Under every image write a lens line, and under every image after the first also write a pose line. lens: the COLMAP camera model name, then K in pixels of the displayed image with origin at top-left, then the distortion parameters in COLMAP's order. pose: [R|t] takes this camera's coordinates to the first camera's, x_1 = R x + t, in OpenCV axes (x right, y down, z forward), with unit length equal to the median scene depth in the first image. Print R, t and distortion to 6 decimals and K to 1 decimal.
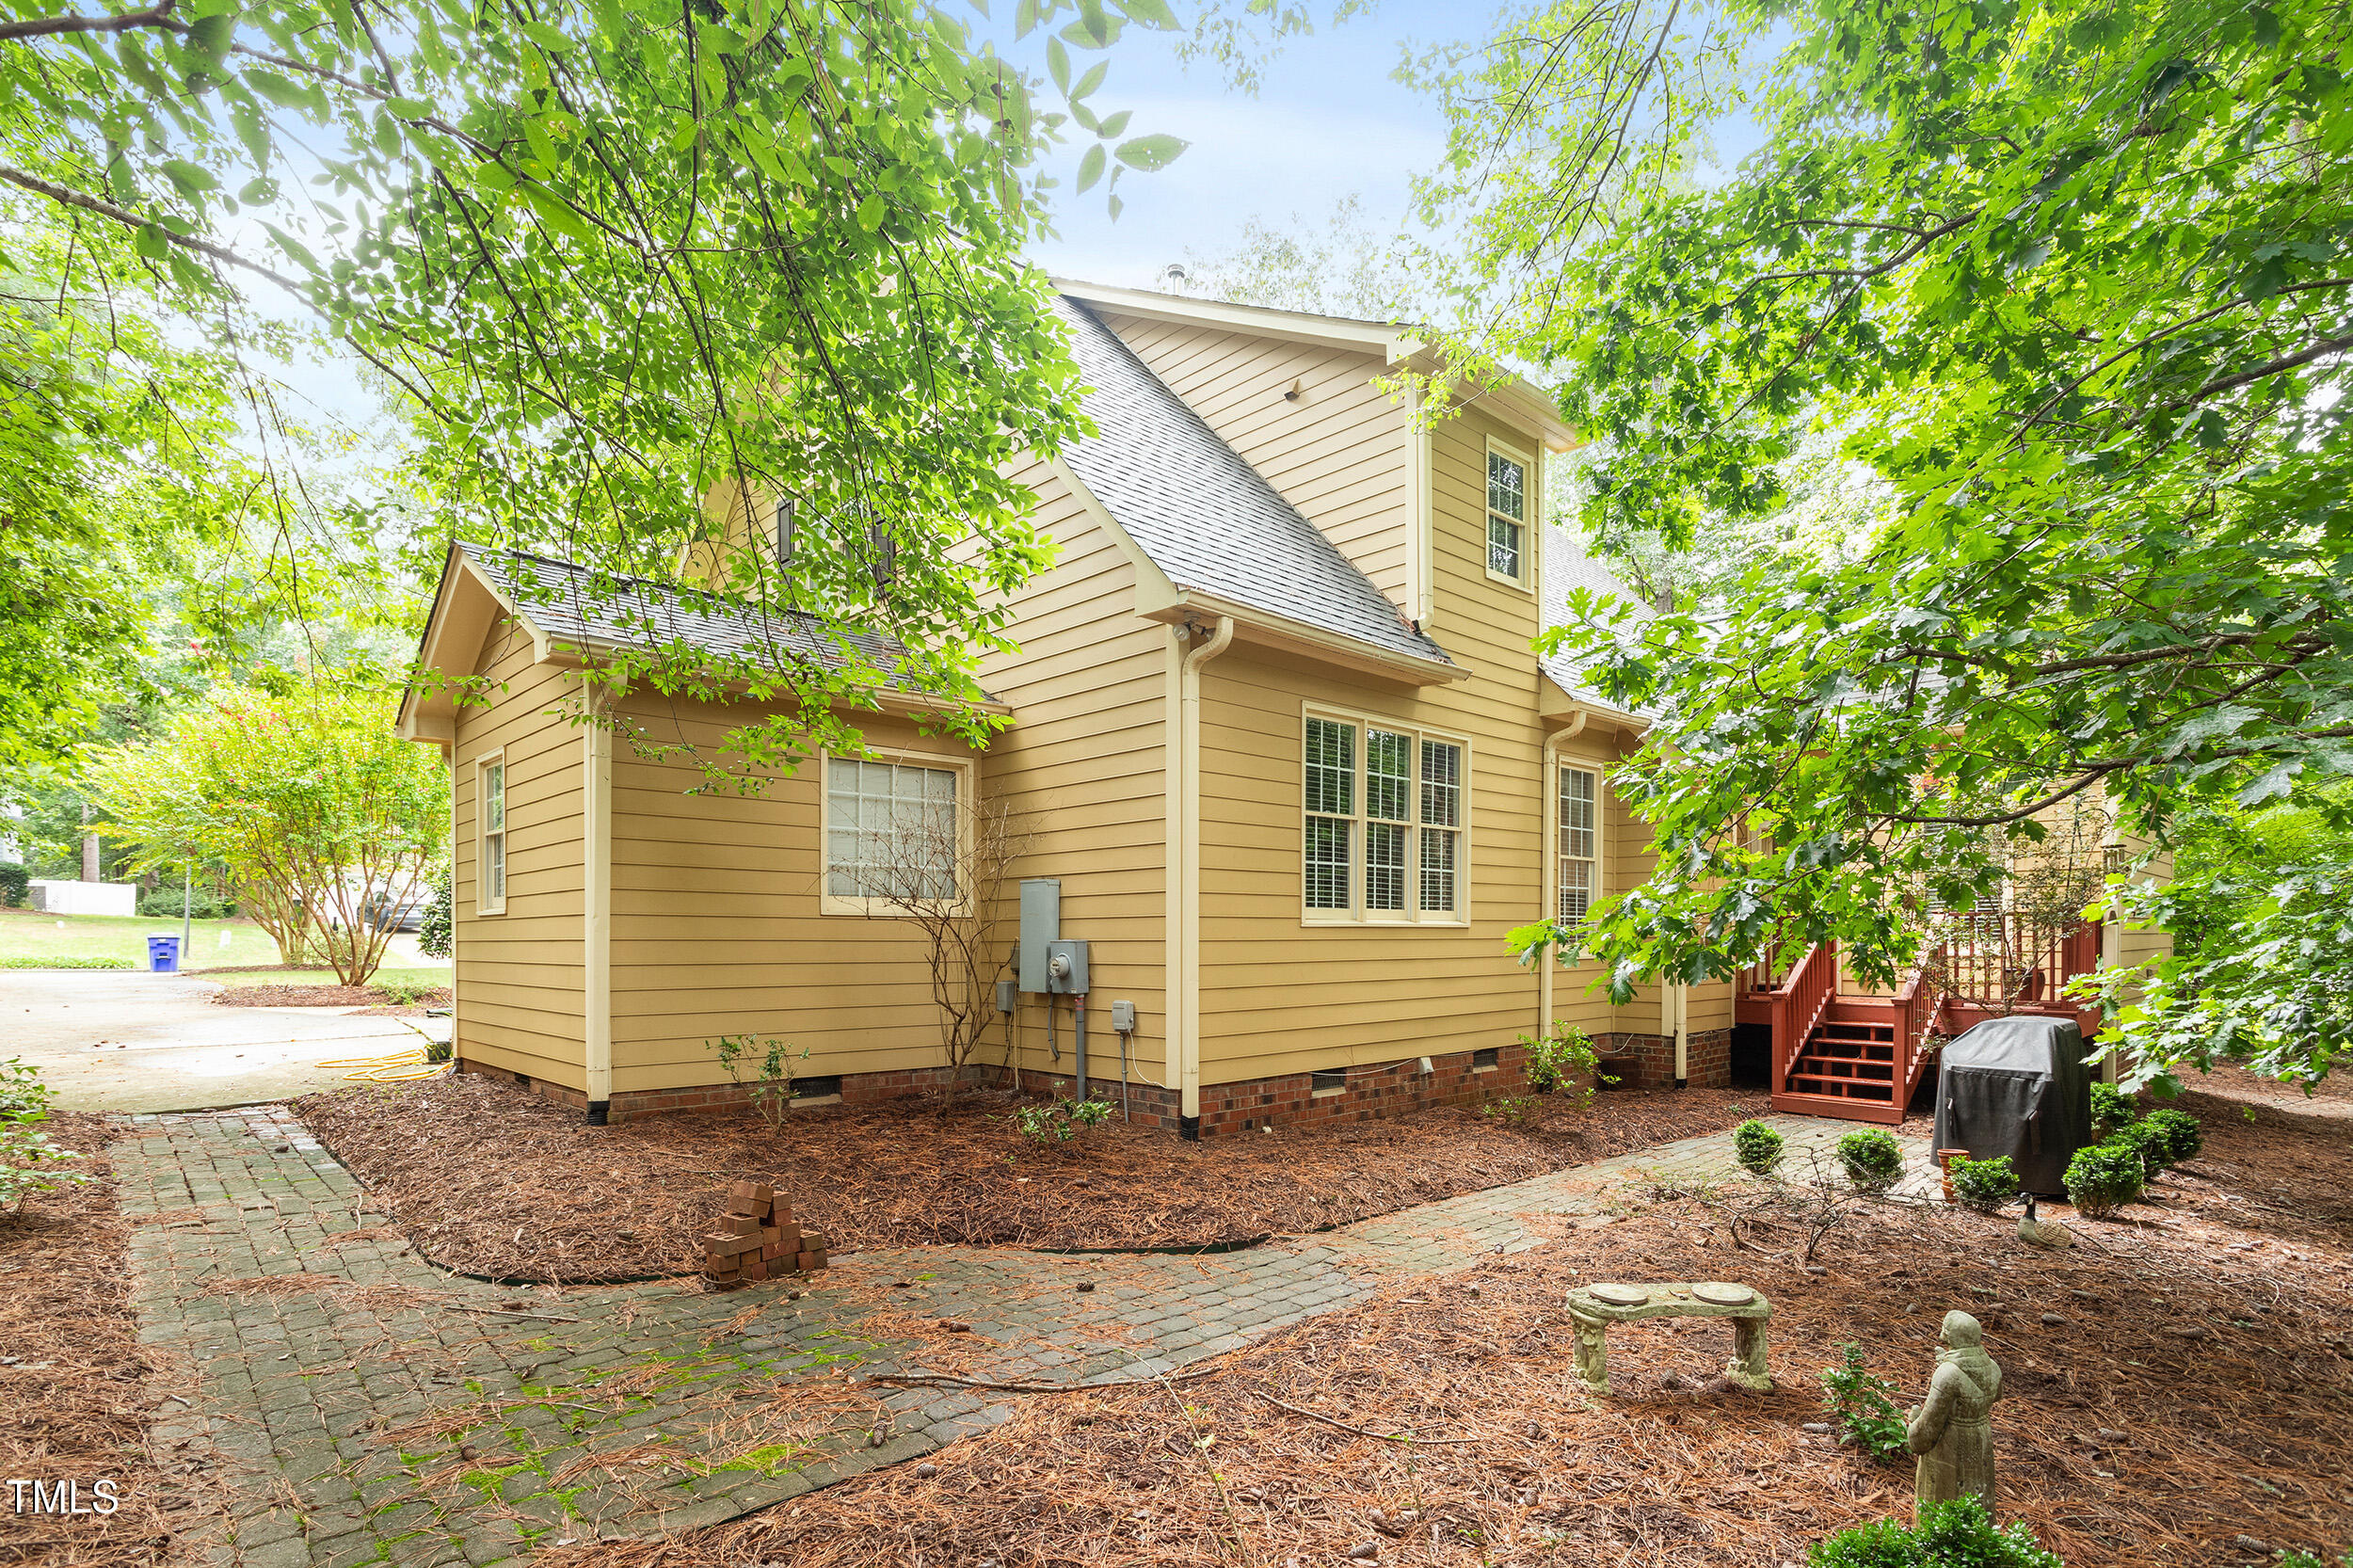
lens RADIAL K [[1196.4, 0, 1157.0], [0, 1196.4, 936.2], [0, 0, 1]] dist [0.001573, 0.000312]
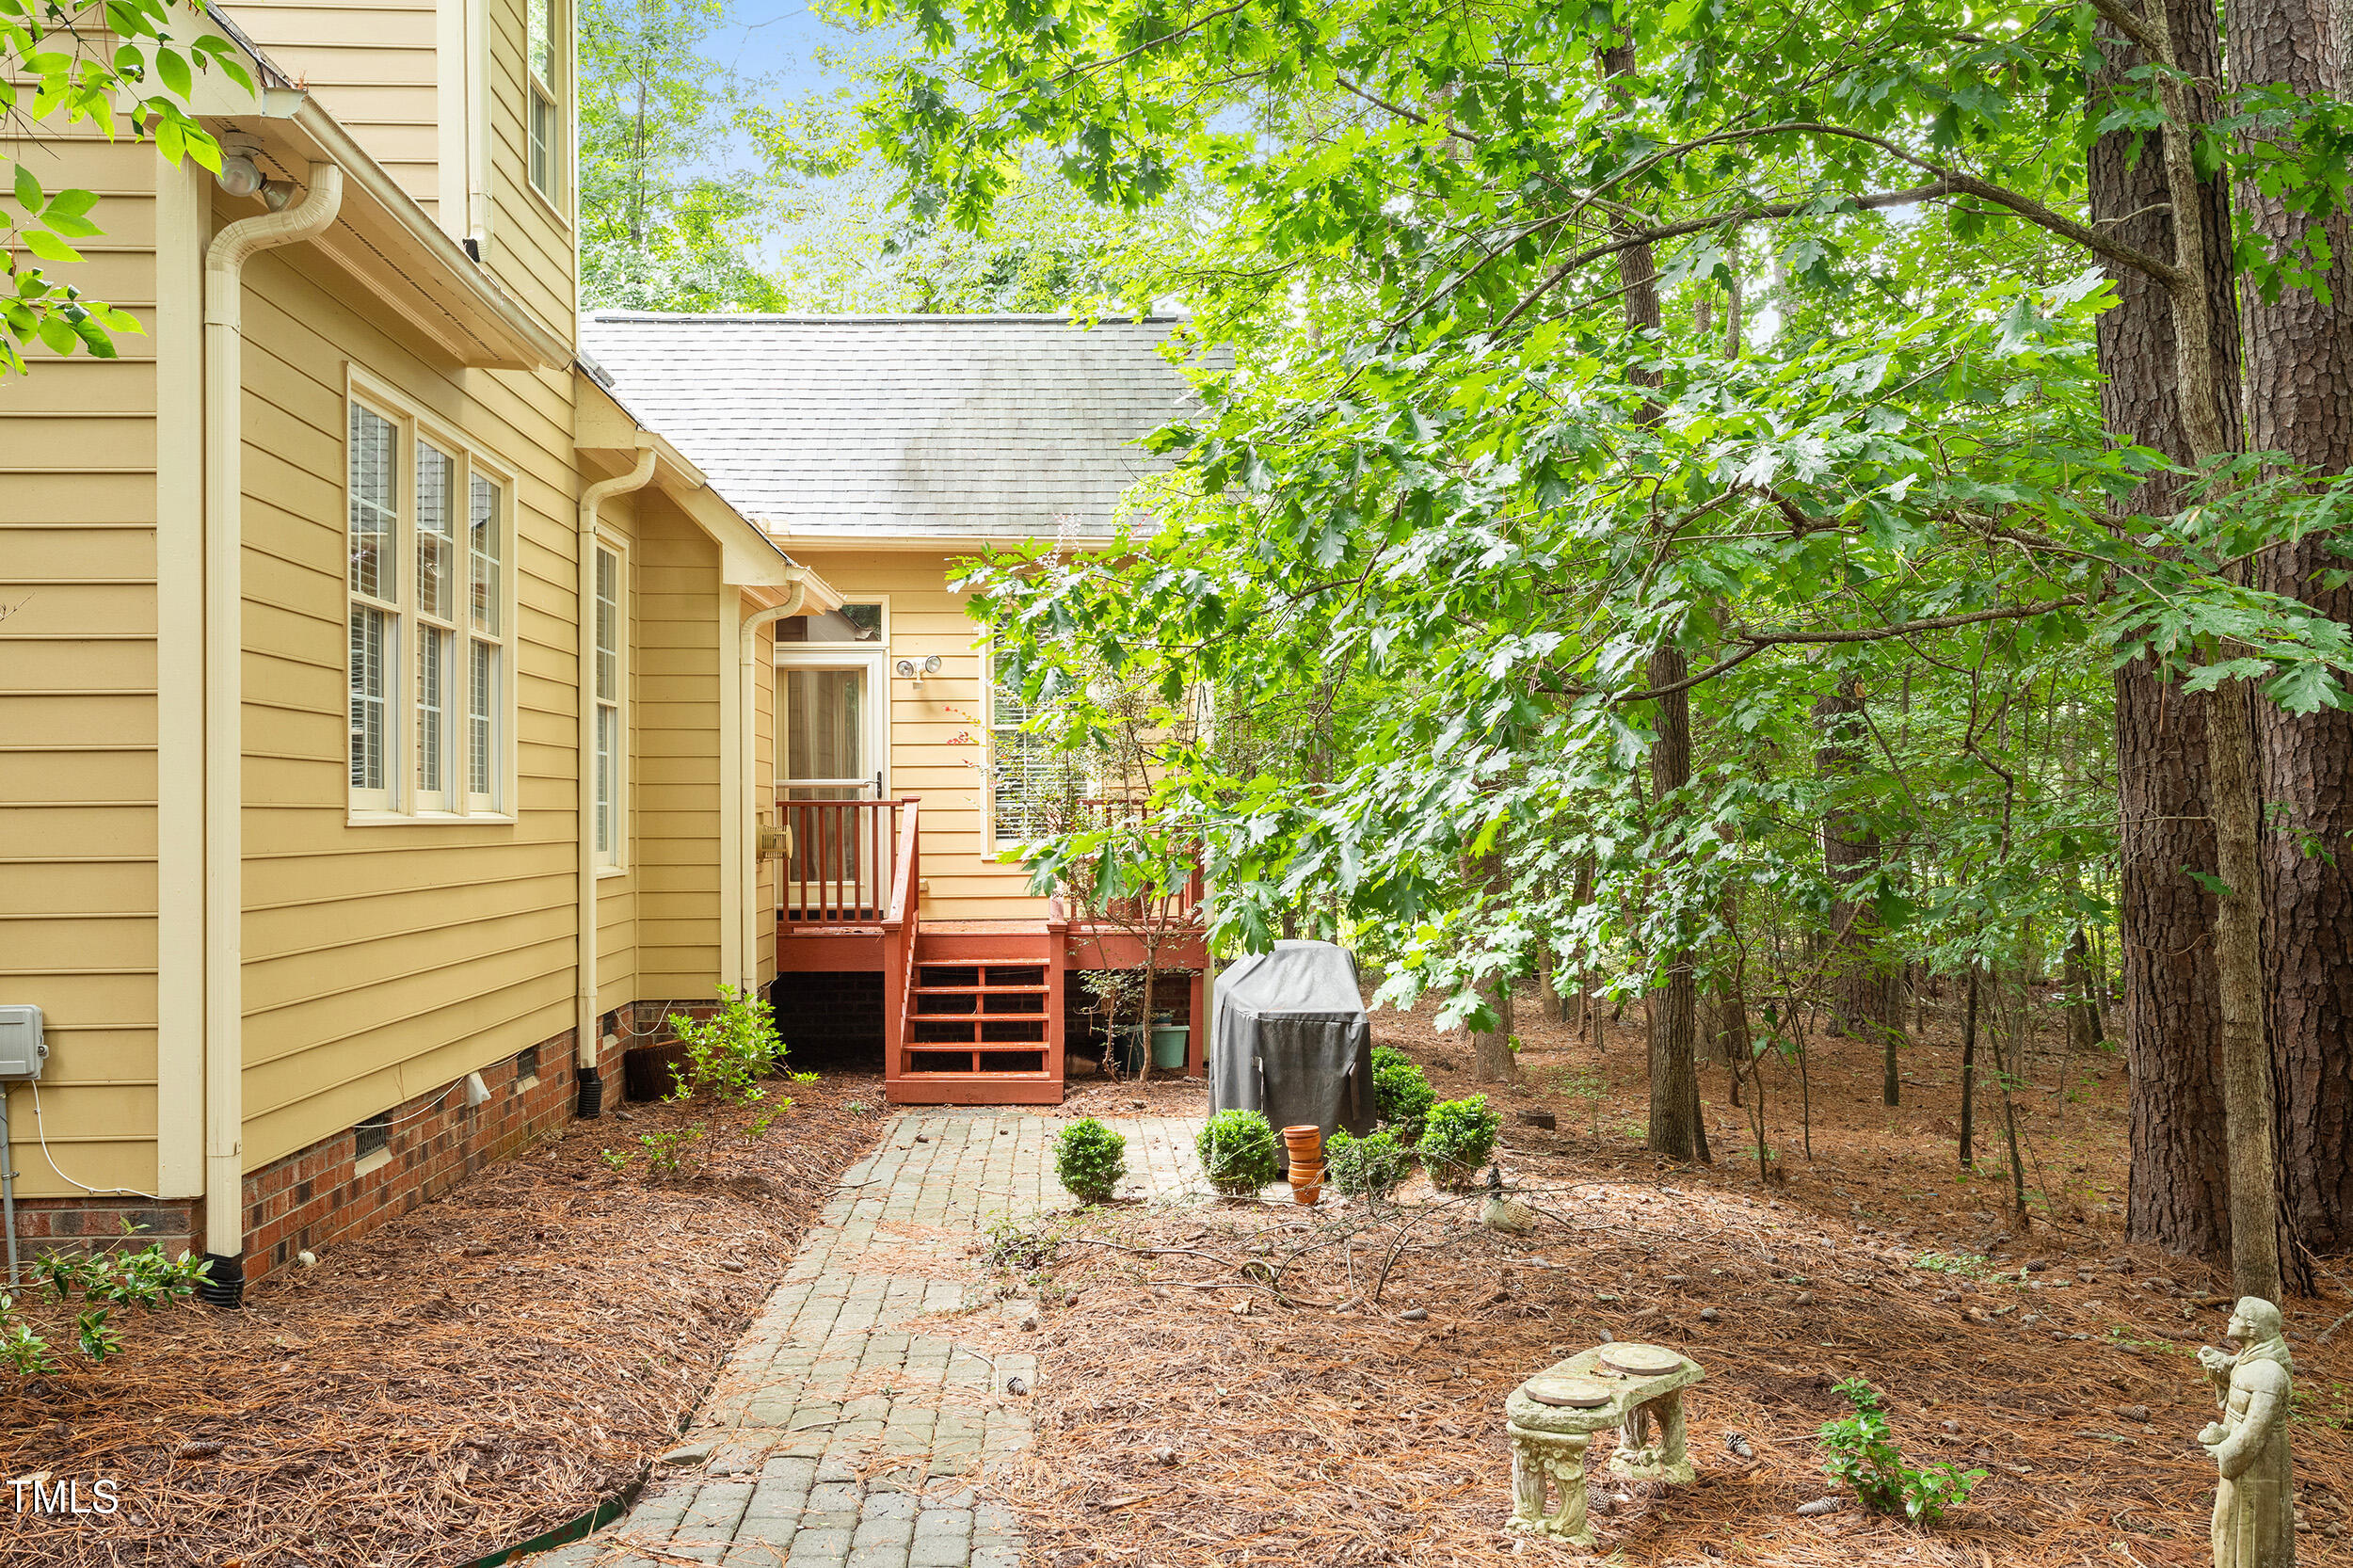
lens RADIAL K [[2047.8, 0, 1173.4], [0, 2047.8, 789.7], [0, 0, 1]] dist [0.000404, 0.003444]
pose [[0.641331, 0.009038, 0.767211, -0.320354], [0.004277, 0.999873, -0.015354, -0.008927], [-0.767252, 0.013128, 0.641211, 0.225328]]
